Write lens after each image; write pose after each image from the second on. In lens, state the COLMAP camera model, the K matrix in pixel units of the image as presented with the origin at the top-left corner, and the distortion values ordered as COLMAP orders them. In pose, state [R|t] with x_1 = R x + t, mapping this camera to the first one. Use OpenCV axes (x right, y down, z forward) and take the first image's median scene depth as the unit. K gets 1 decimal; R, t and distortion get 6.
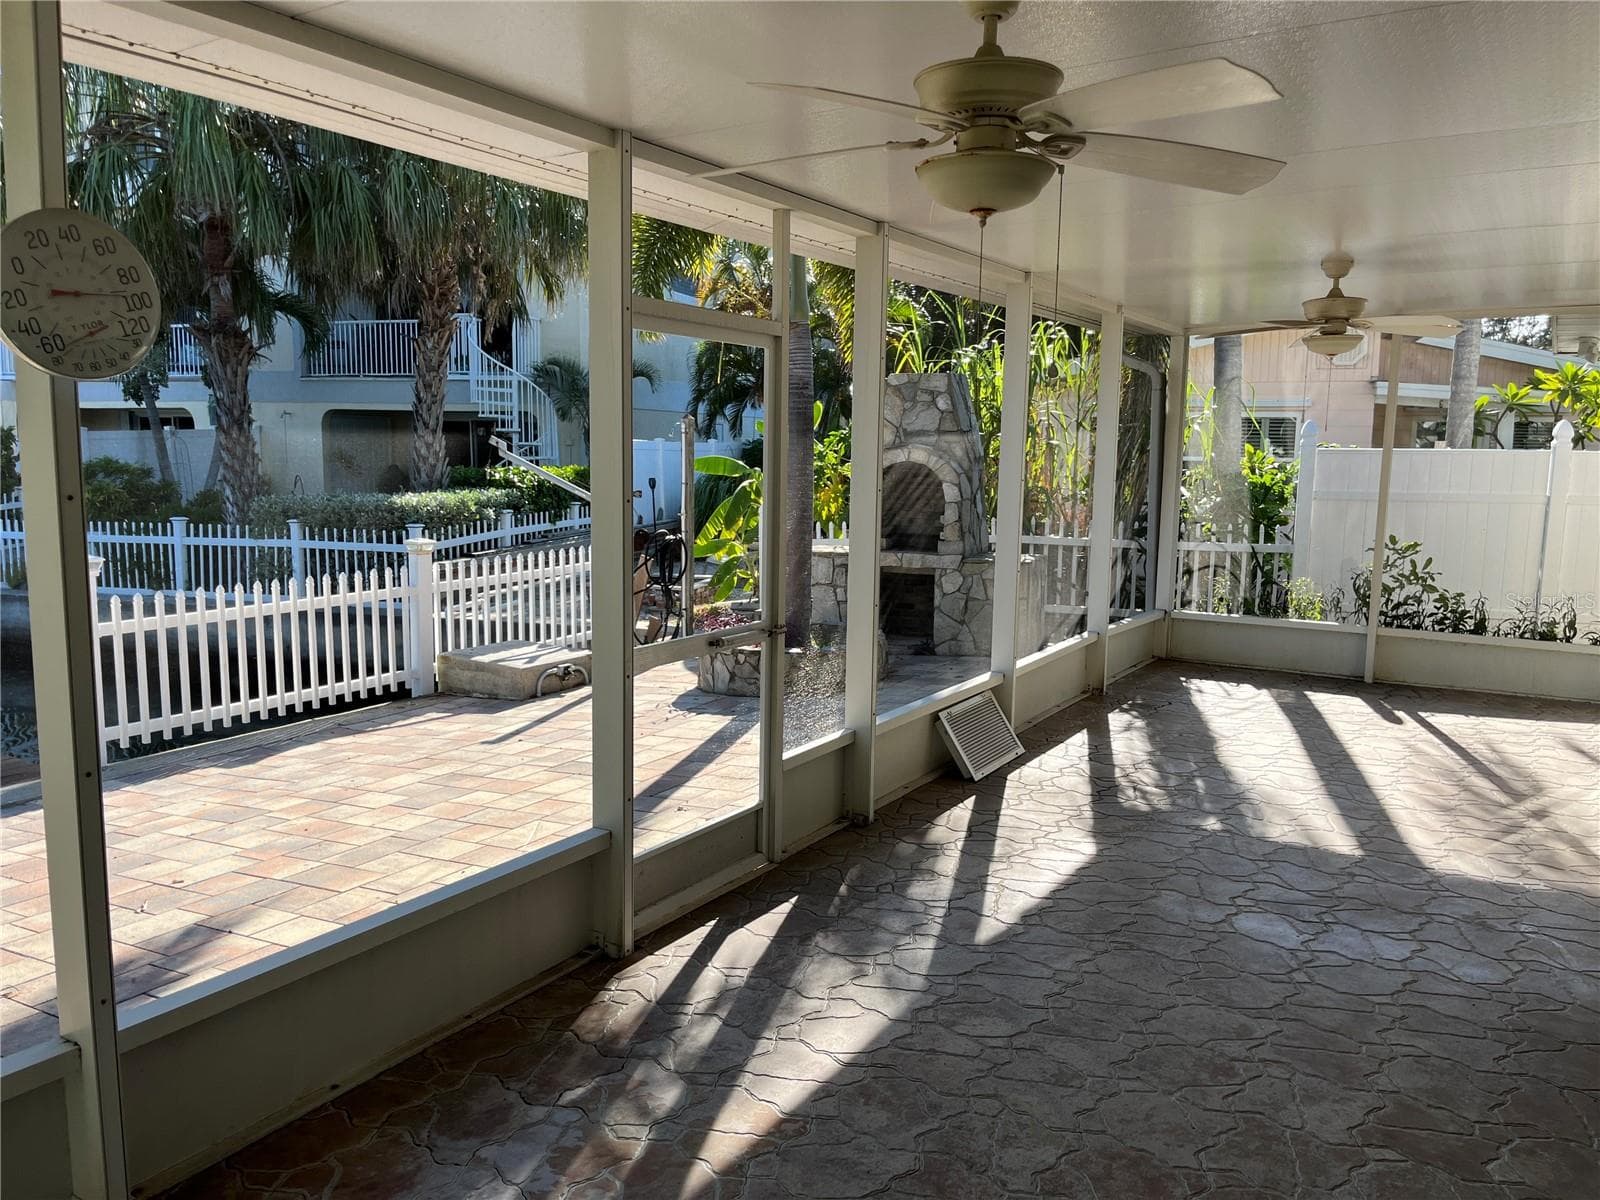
lens RADIAL K [[1214.1, 0, 799.0], [0, 1214.1, 604.2], [0, 0, 1]] dist [0.066455, -0.083075]
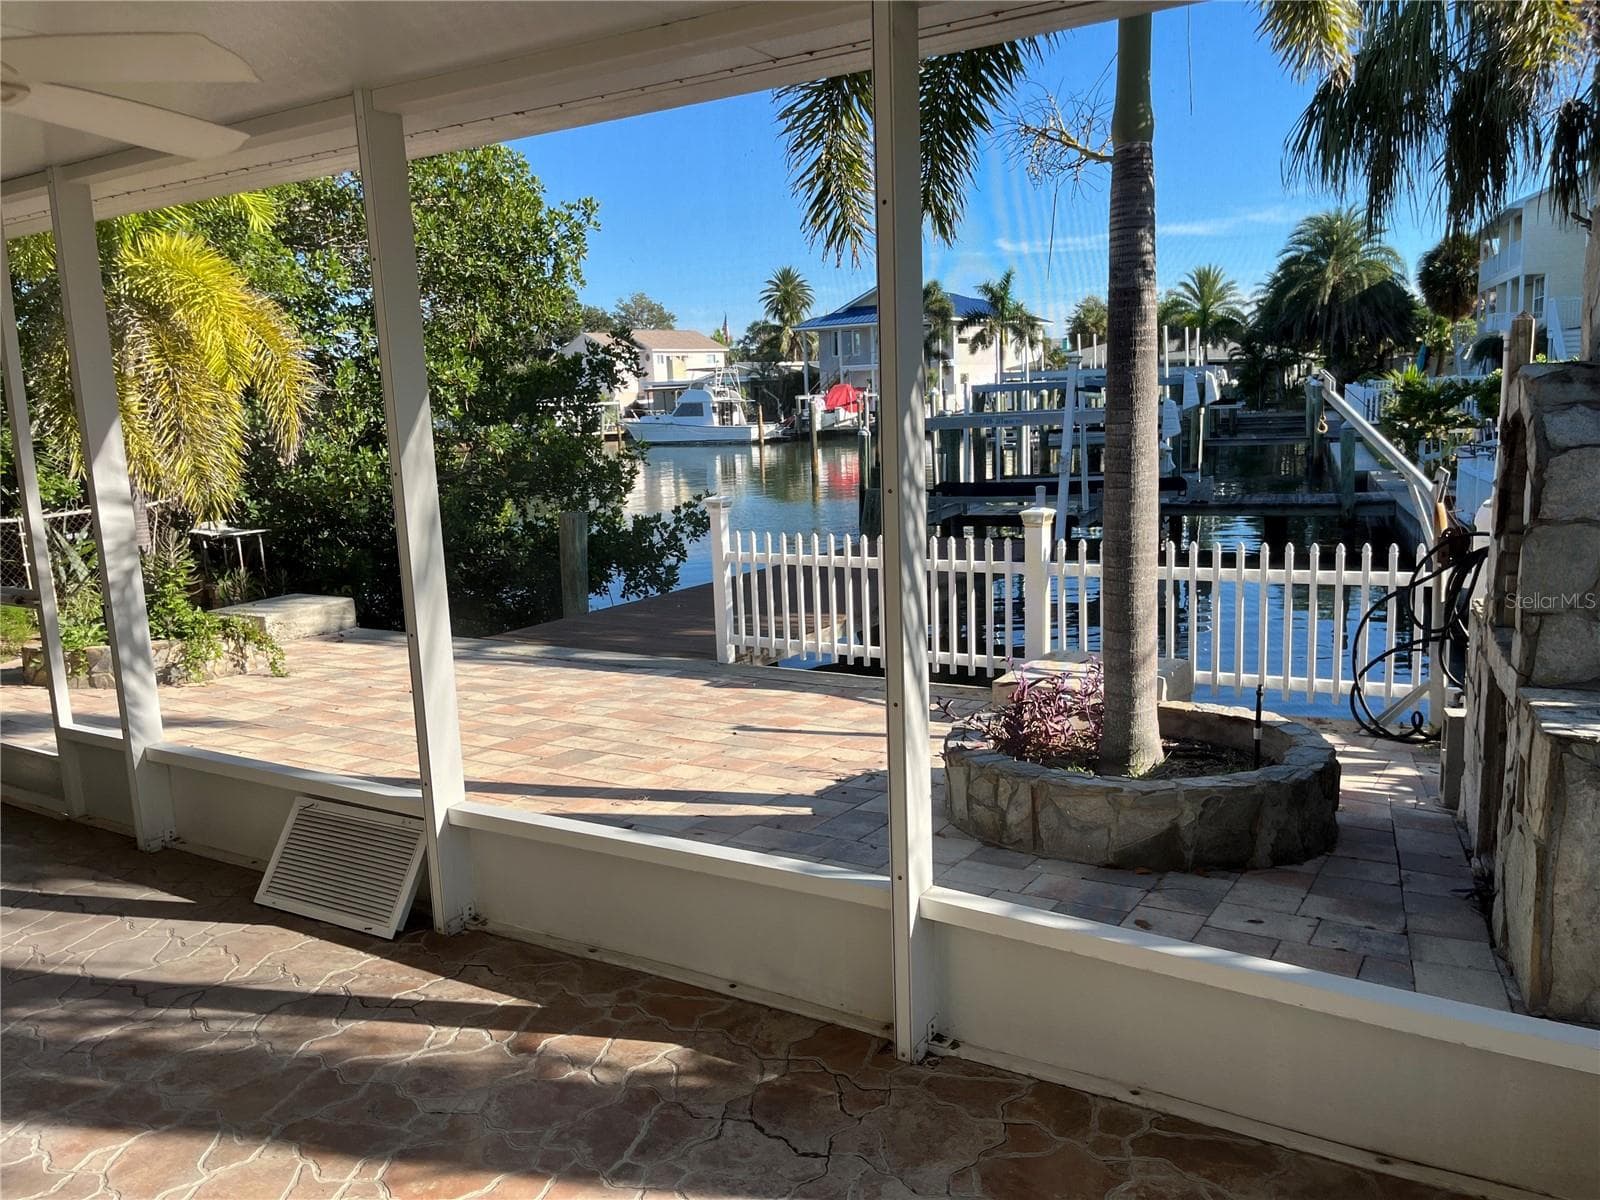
lens RADIAL K [[1214.1, 0, 799.0], [0, 1214.1, 604.2], [0, 0, 1]] dist [0.066455, -0.083075]
pose [[-0.005505, 0.160231, -0.987064, 0.485042], [-0.093023, 0.982717, 0.160044, -0.099195], [0.995649, 0.092700, 0.009495, 0.764586]]
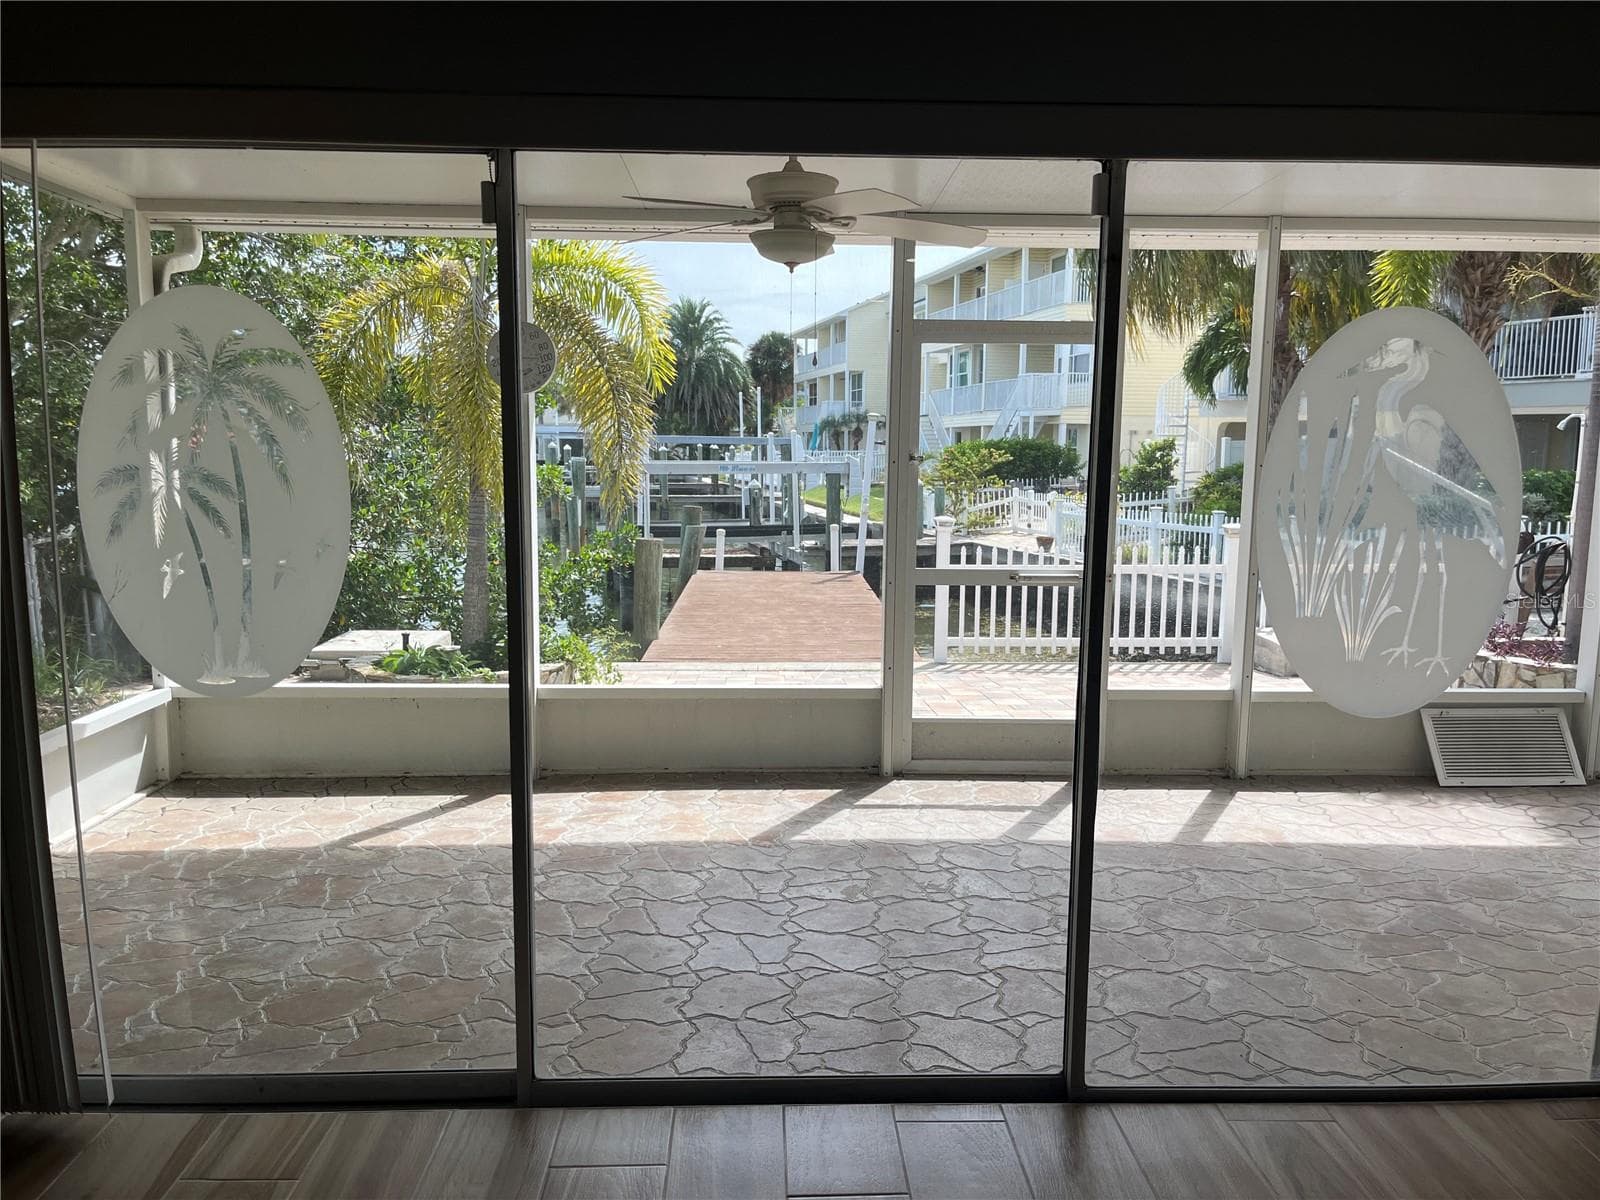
lens RADIAL K [[1214.1, 0, 799.0], [0, 1214.1, 604.2], [0, 0, 1]] dist [0.066455, -0.083075]
pose [[0.543810, 0.100634, -0.833152, 0.391274], [-0.109984, 0.992768, 0.048125, 0.009430], [0.831970, 0.065462, 0.550946, 0.038376]]
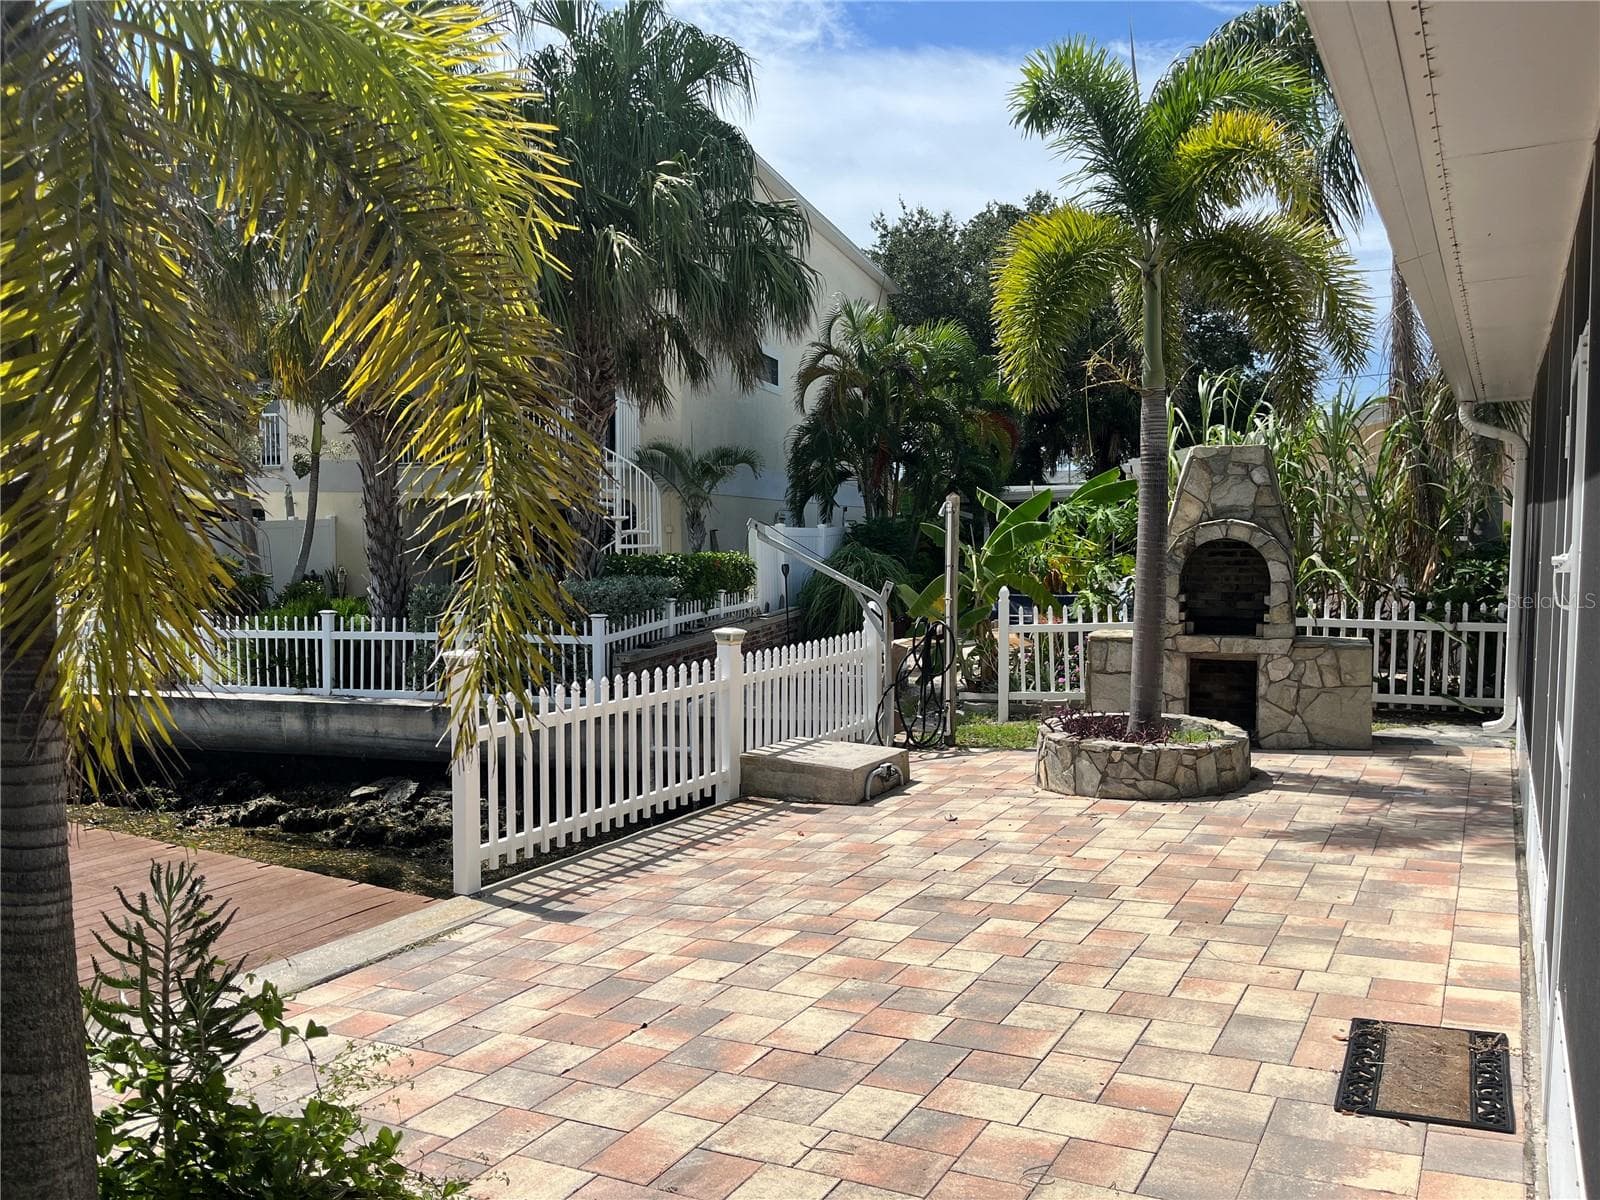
lens RADIAL K [[1214.1, 0, 799.0], [0, 1214.1, 604.2], [0, 0, 1]] dist [0.066455, -0.083075]
pose [[0.999499, -0.009960, 0.030053, -0.261266], [0.012155, 0.997202, -0.073756, -0.002982], [-0.029234, 0.074084, 0.996823, 0.084464]]
